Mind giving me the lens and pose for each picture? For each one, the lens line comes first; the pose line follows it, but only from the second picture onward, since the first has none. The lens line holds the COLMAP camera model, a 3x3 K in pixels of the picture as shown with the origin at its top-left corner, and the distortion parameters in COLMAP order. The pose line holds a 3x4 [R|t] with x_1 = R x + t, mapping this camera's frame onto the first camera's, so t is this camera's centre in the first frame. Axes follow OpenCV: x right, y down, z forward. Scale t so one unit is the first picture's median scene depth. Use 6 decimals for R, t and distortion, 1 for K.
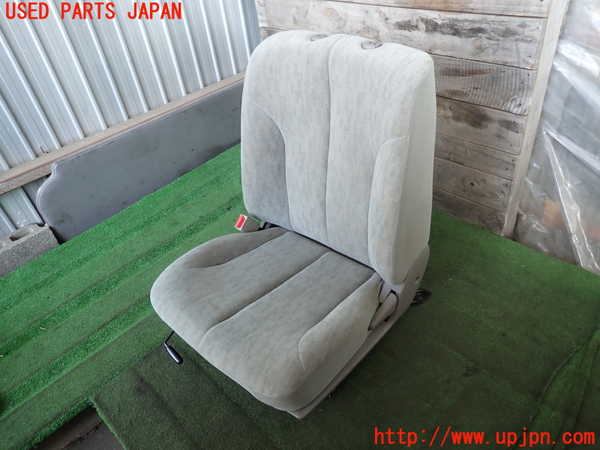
lens RADIAL K [[446.3, 0, 301.4], [0, 446.3, 224.6], [0, 0, 1]] dist [0.006427, -0.000085]
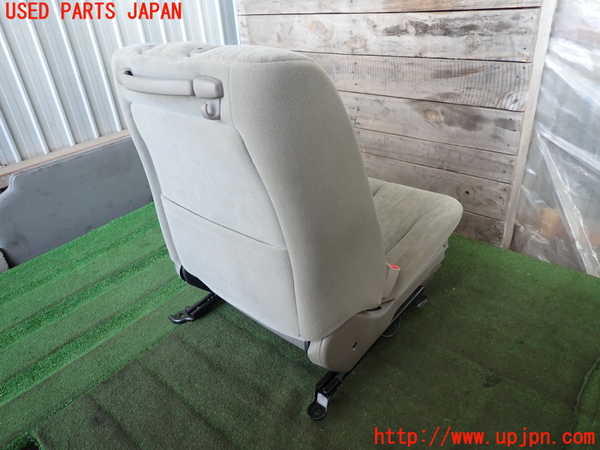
lens RADIAL K [[446.3, 0, 300.9], [0, 446.3, 226.4], [0, 0, 1]] dist [0.006427, -0.000085]
pose [[0.997365, 0.001743, 0.072526, -0.045310], [0.009630, 0.987685, -0.156161, 0.135597], [-0.071904, 0.156448, 0.985065, 0.103293]]
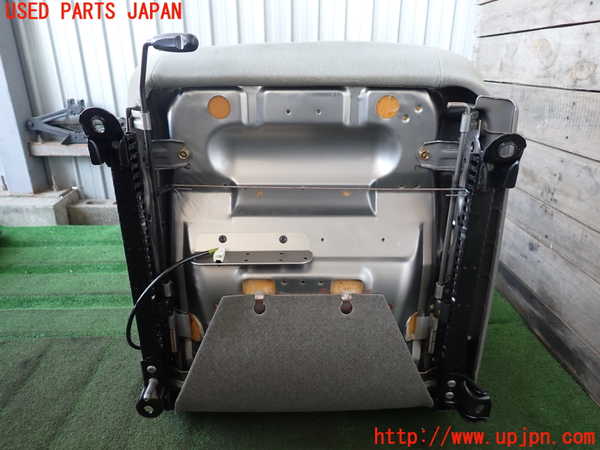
lens RADIAL K [[446.3, 0, 301.0], [0, 446.3, 223.4], [0, 0, 1]] dist [0.006427, -0.000085]
pose [[0.729206, 0.350185, -0.587903, 0.322257], [-0.500757, 0.858611, -0.109682, 0.004141], [0.466371, 0.374377, 0.801461, 0.446581]]
